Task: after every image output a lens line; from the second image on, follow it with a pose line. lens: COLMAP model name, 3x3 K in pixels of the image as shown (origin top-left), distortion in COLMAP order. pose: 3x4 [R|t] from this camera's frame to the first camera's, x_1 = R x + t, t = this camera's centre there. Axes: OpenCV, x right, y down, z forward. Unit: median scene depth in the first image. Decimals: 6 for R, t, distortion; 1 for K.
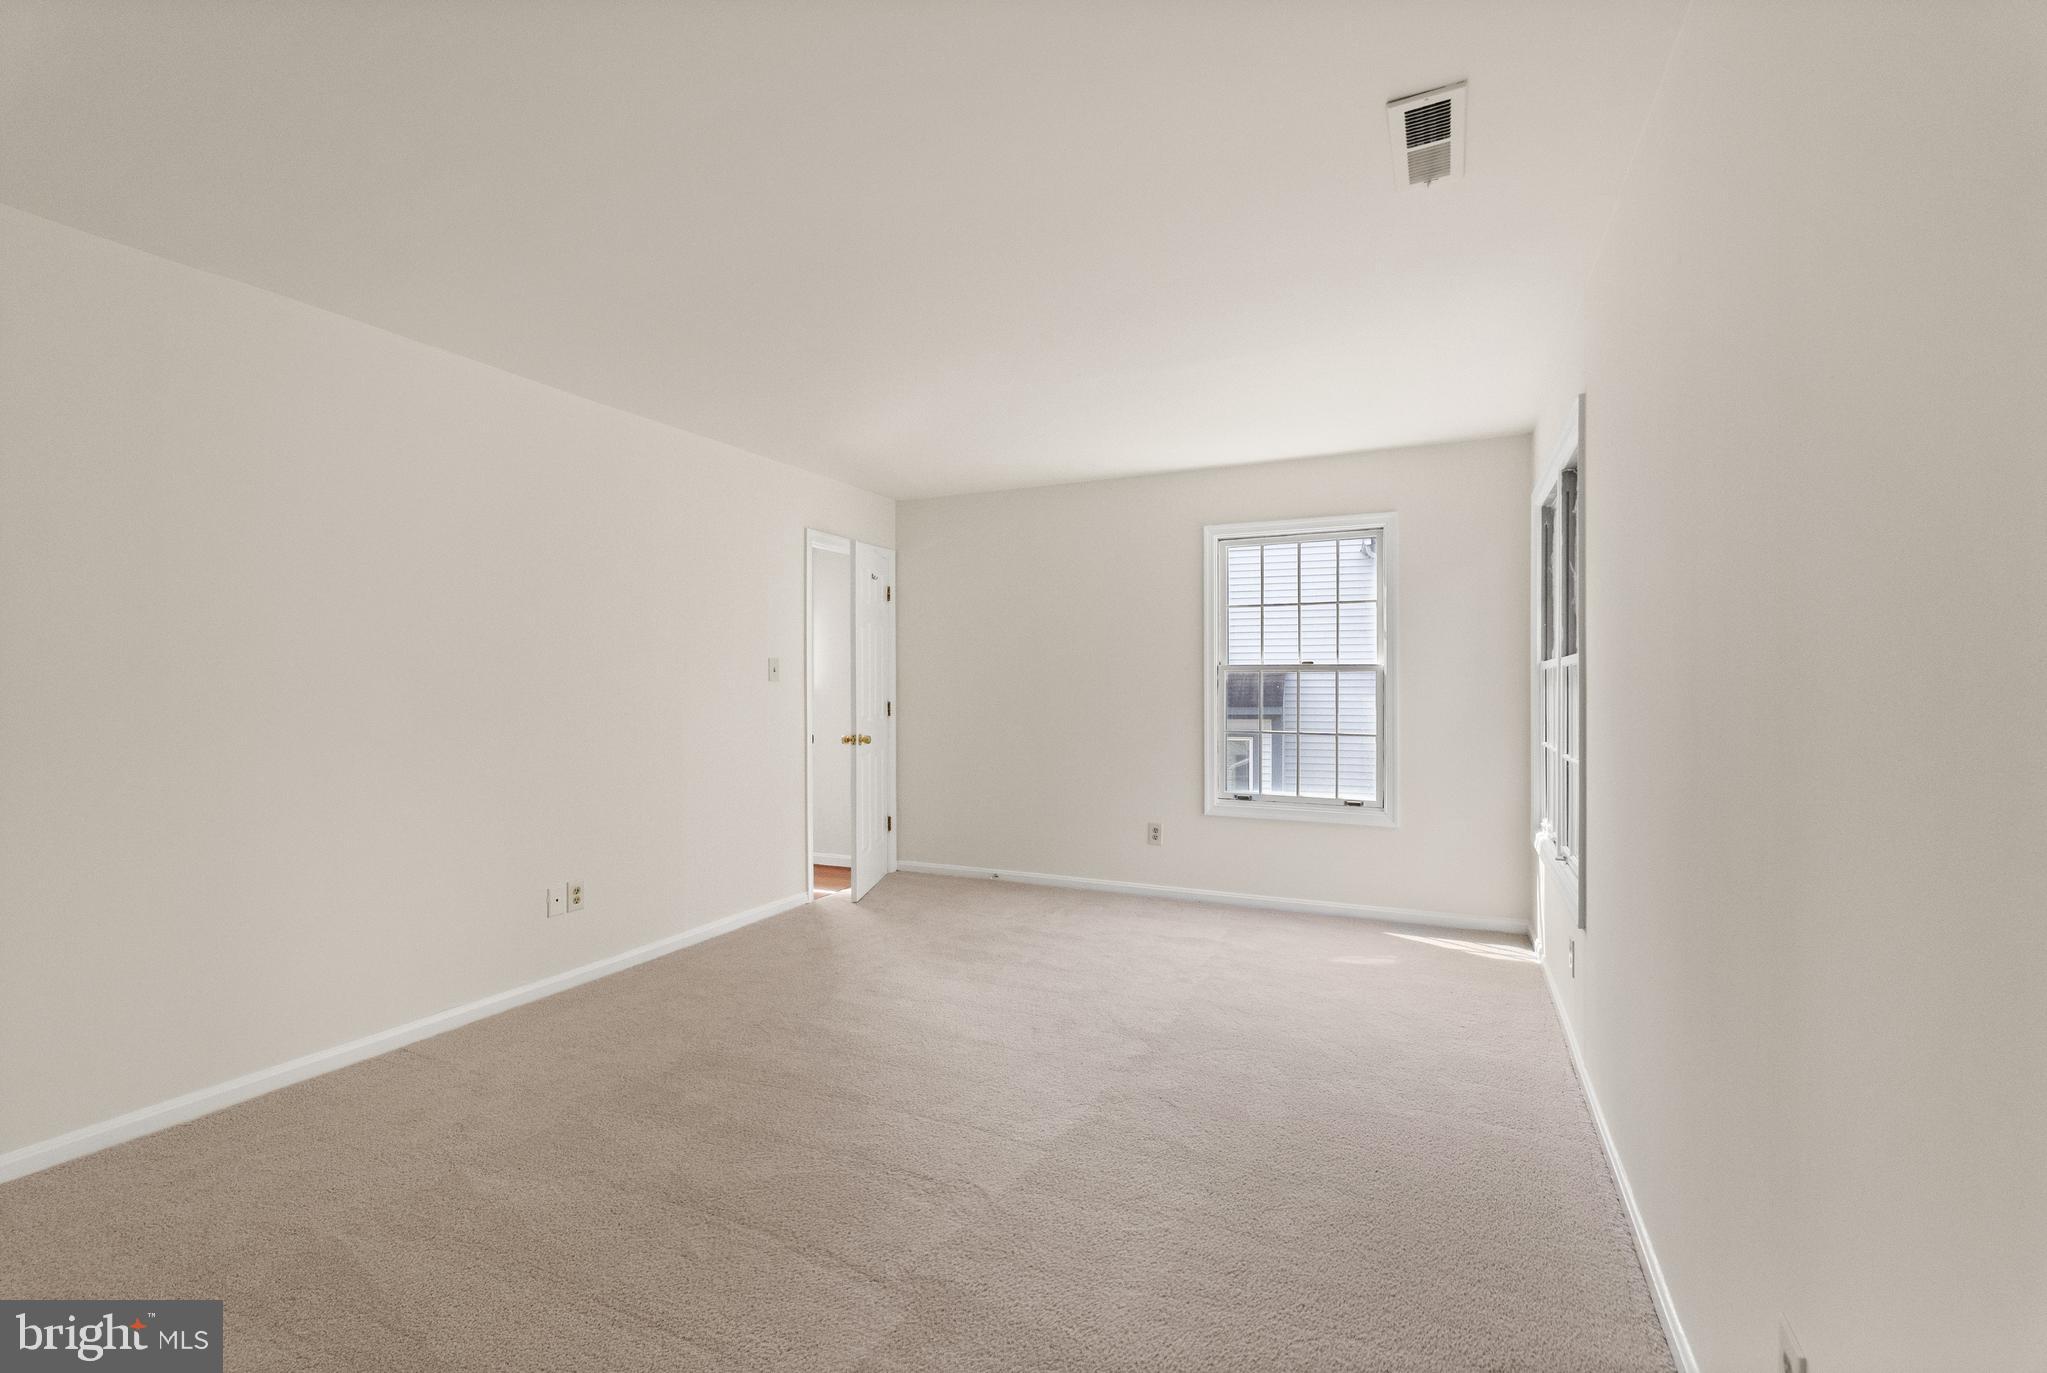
lens RADIAL K [[895.2, 0, 1023.4], [0, 895.2, 691.8], [0, 0, 1]] dist [0.000864, 0.000032]
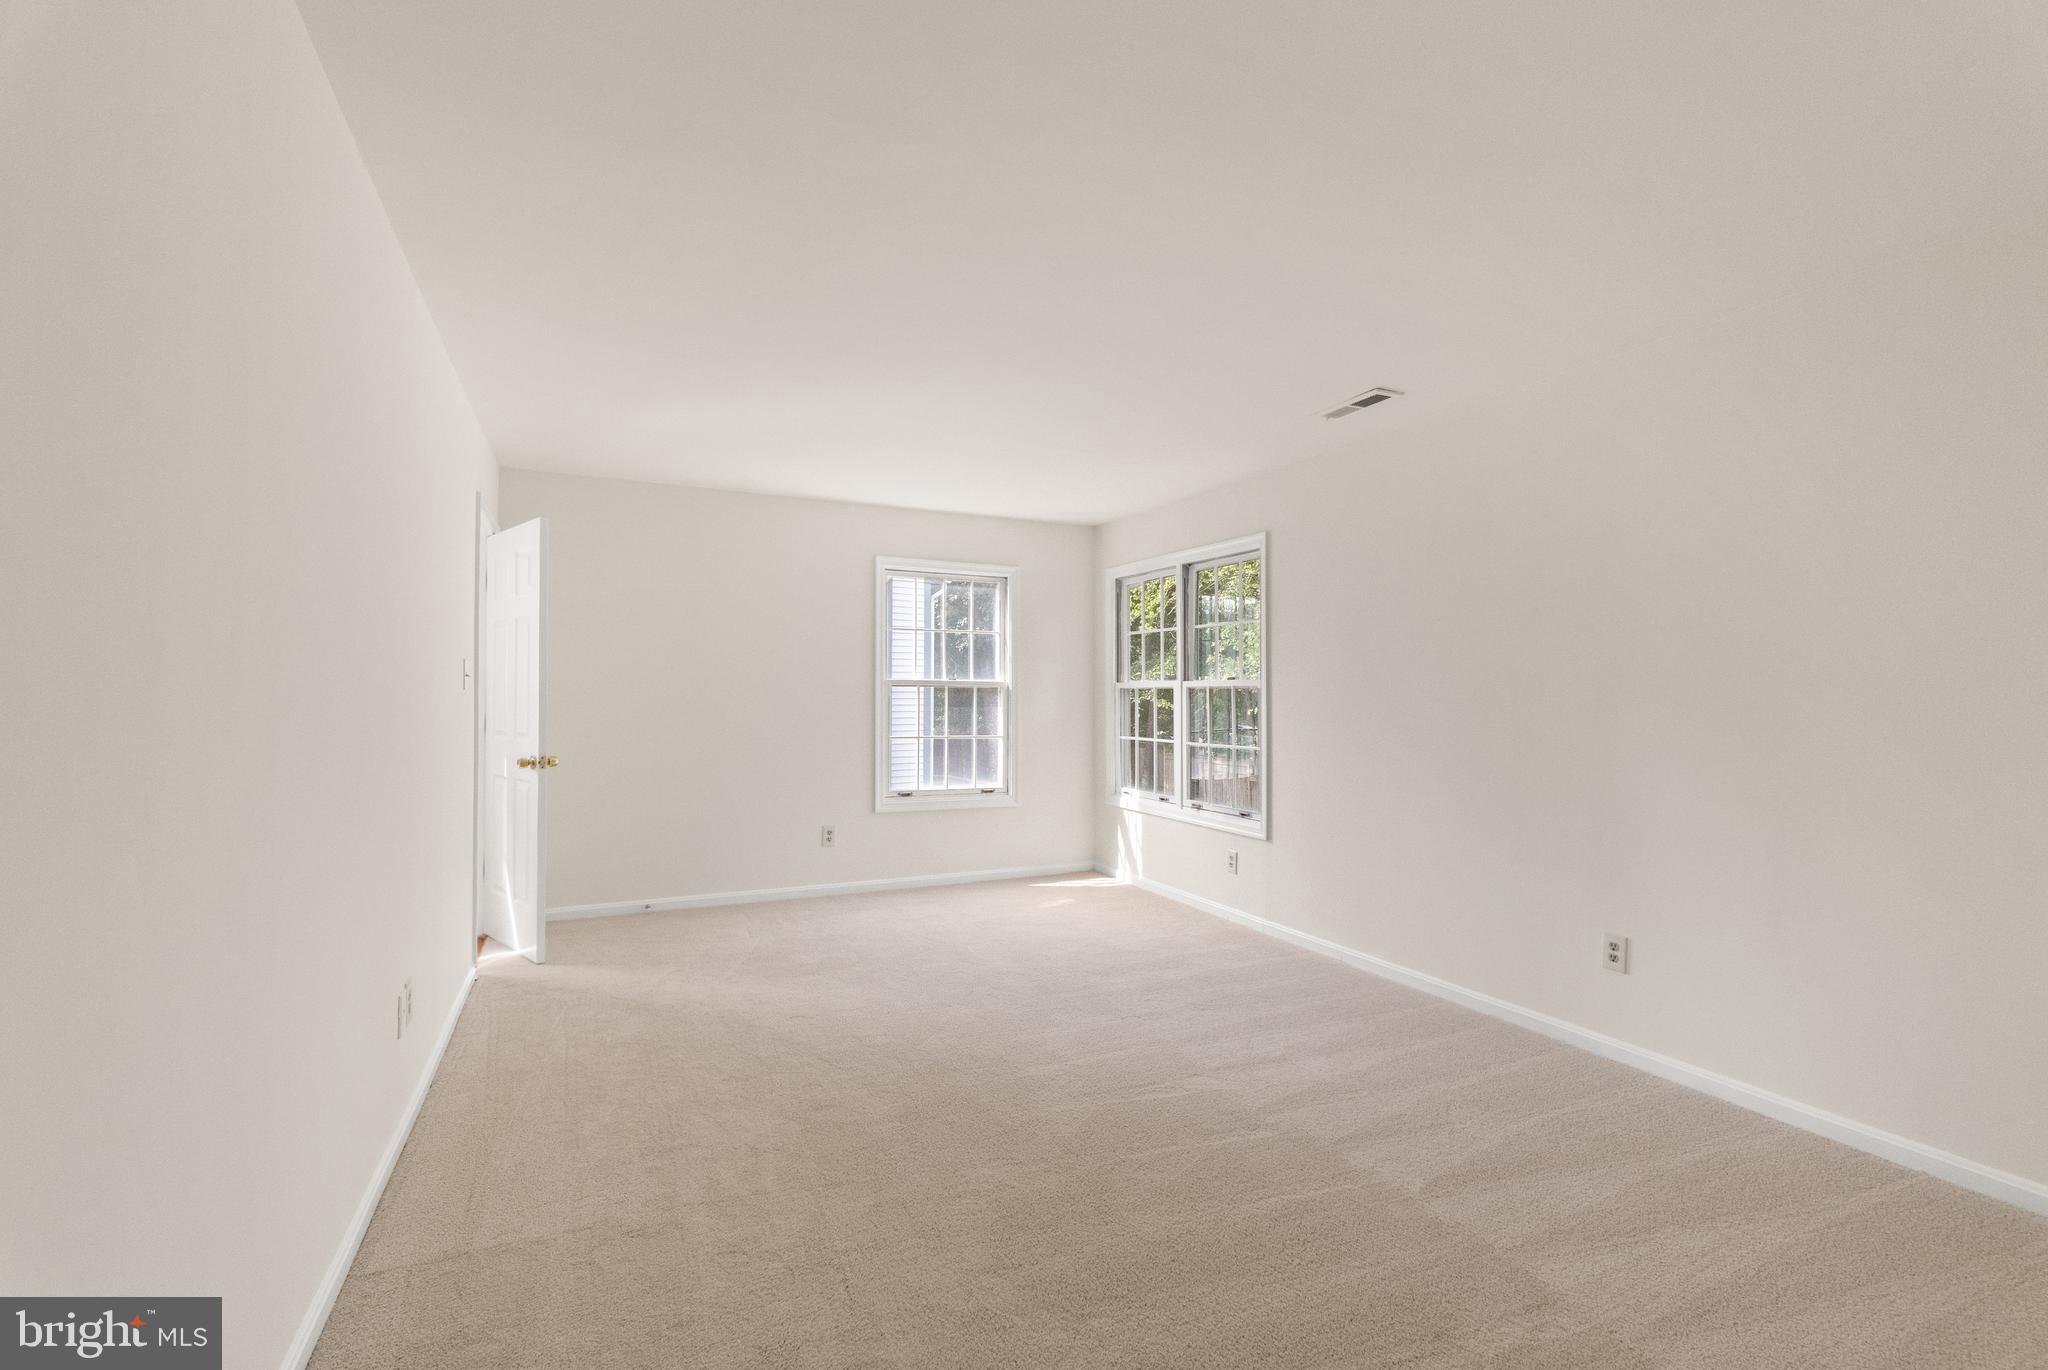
lens RADIAL K [[892.1, 0, 1035.1], [0, 892.1, 691.5], [0, 0, 1]] dist [0.007745, -0.000256]
pose [[0.624909, 0.010375, 0.780628, -0.555549], [-0.002642, 0.999934, -0.011175, -0.002396], [-0.780693, 0.004922, 0.624896, 0.149121]]
